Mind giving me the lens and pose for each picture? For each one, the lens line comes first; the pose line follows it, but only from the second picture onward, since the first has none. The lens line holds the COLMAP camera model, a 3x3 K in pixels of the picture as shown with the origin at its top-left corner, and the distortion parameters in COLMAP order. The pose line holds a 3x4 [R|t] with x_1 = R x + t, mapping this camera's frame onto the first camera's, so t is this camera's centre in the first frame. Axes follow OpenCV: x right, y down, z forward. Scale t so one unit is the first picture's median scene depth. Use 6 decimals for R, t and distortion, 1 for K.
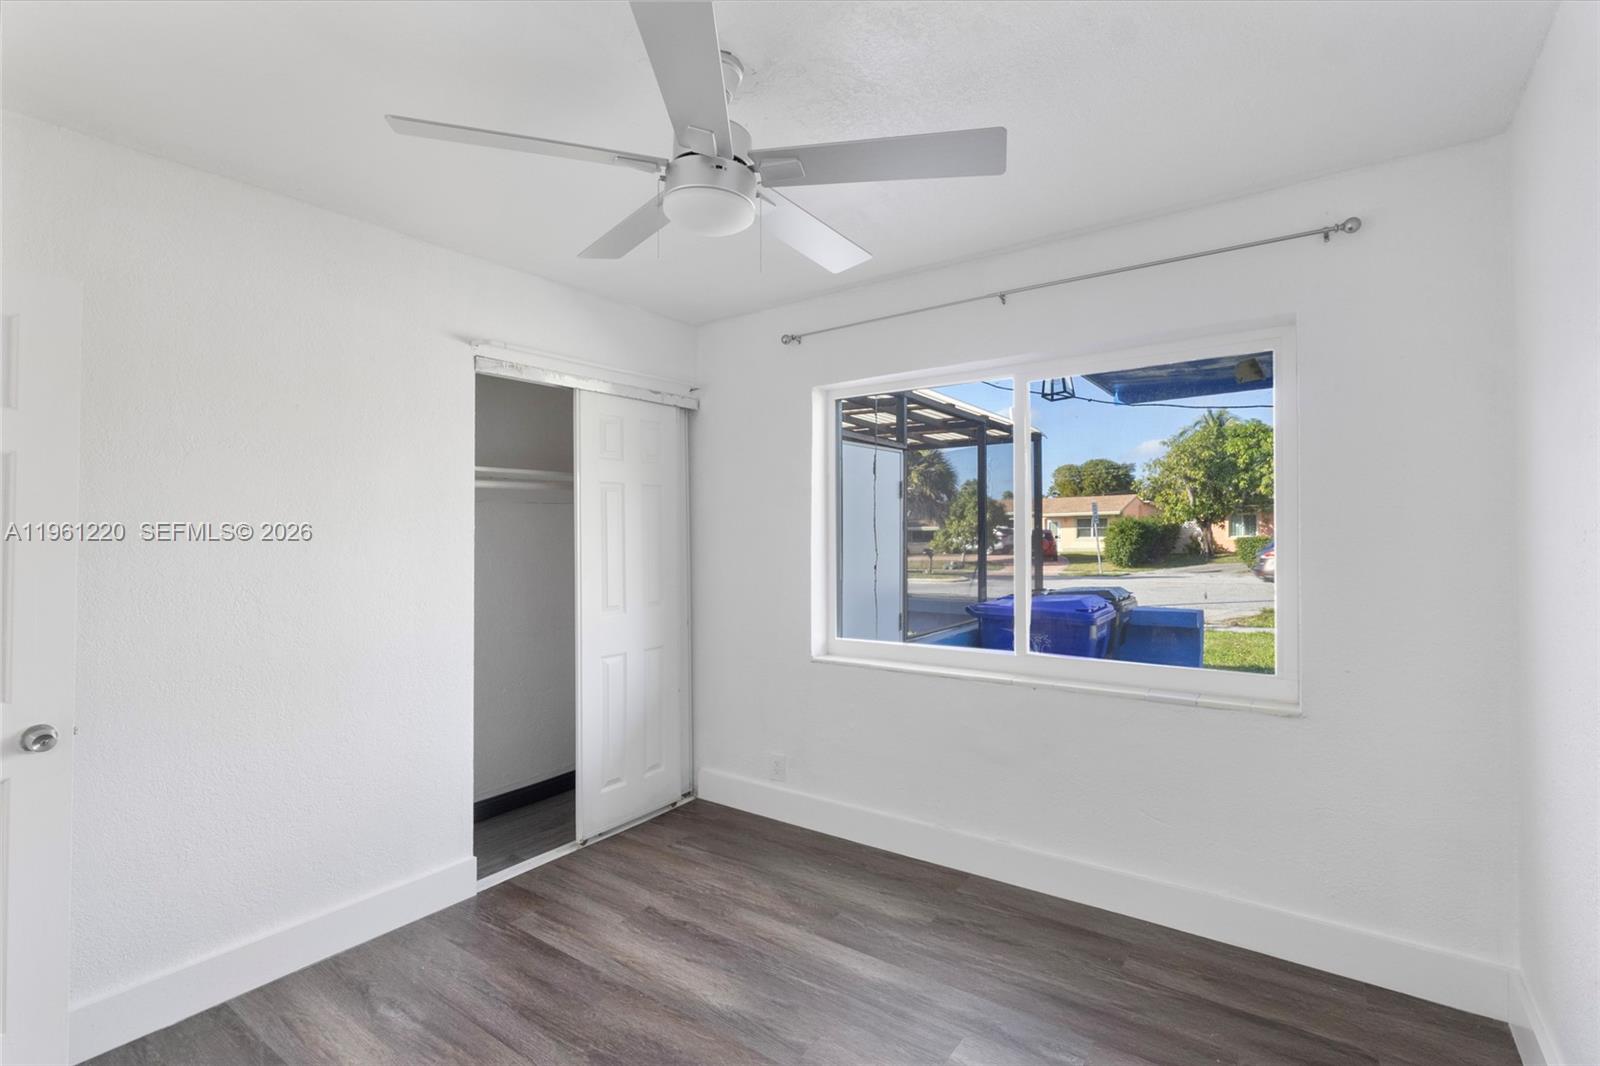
lens RADIAL K [[730.5, 0, 790.7], [0, 730.5, 546.5], [0, 0, 1]] dist [0.002008, 0.000078]
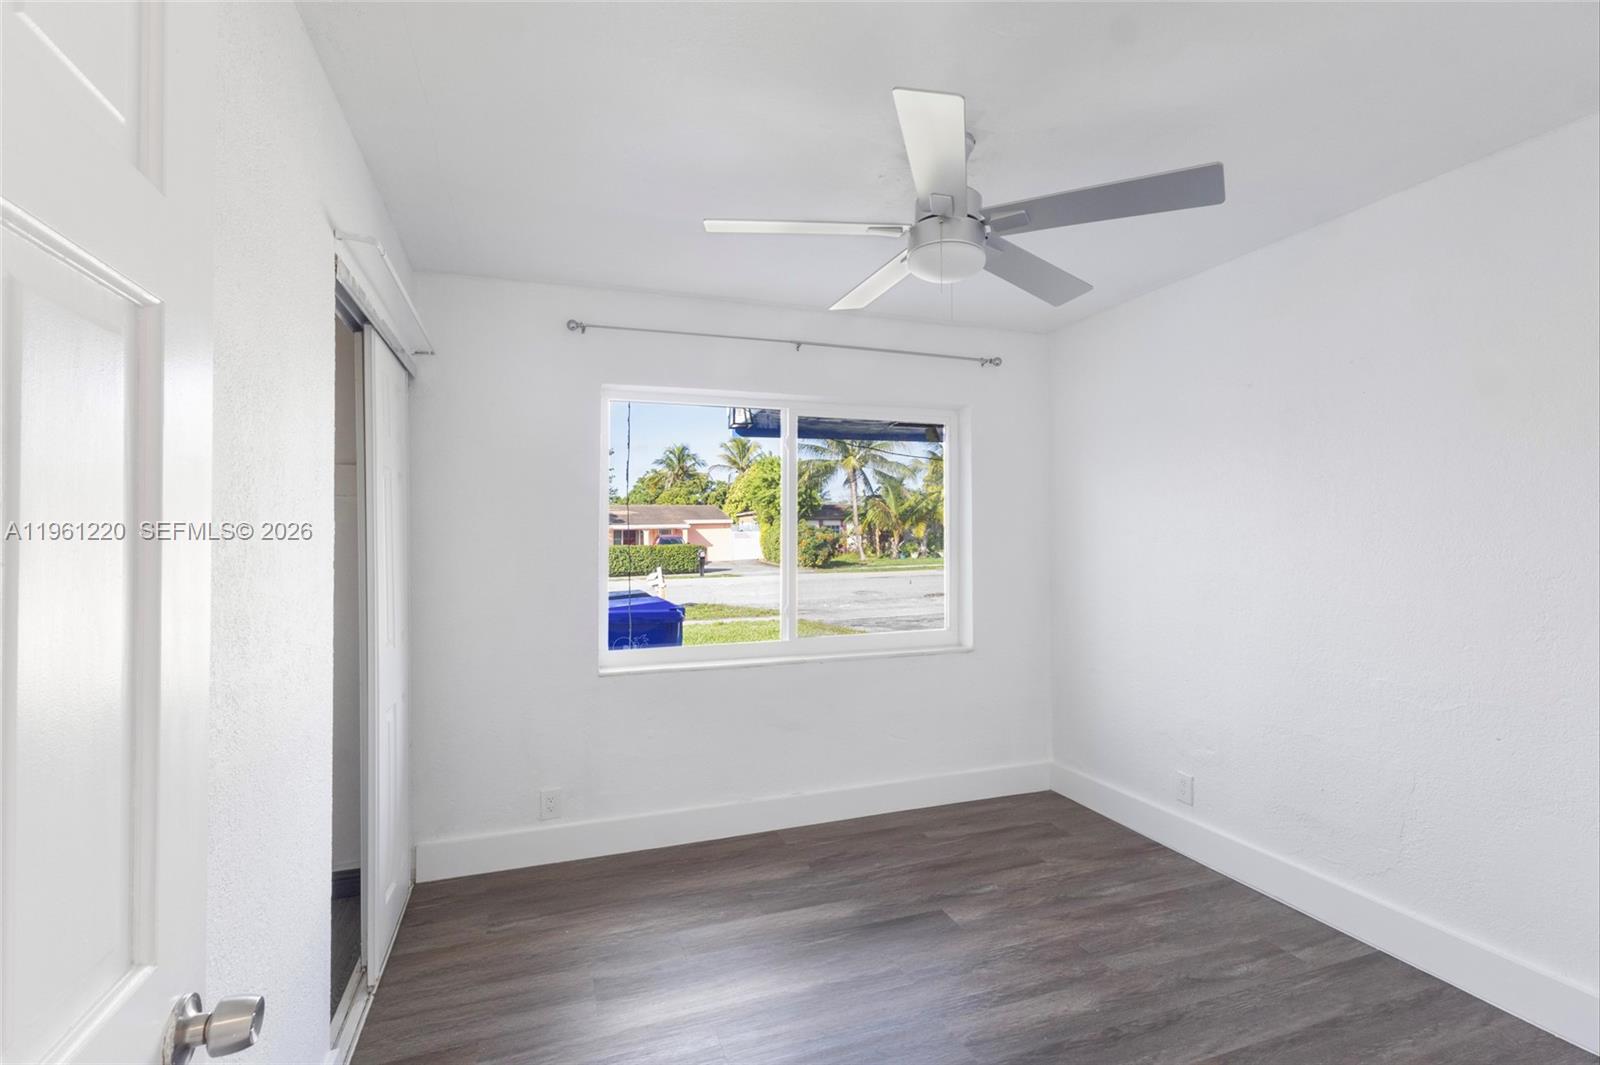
lens RADIAL K [[730.5, 0, 804.3], [0, 730.5, 540.0], [0, 0, 1]] dist [0.002008, 0.000078]
pose [[0.570081, 0.005694, 0.821569, -1.268017], [0.020995, 0.999548, -0.021496, 0.023931], [-0.821320, 0.029504, 0.569704, 0.533702]]
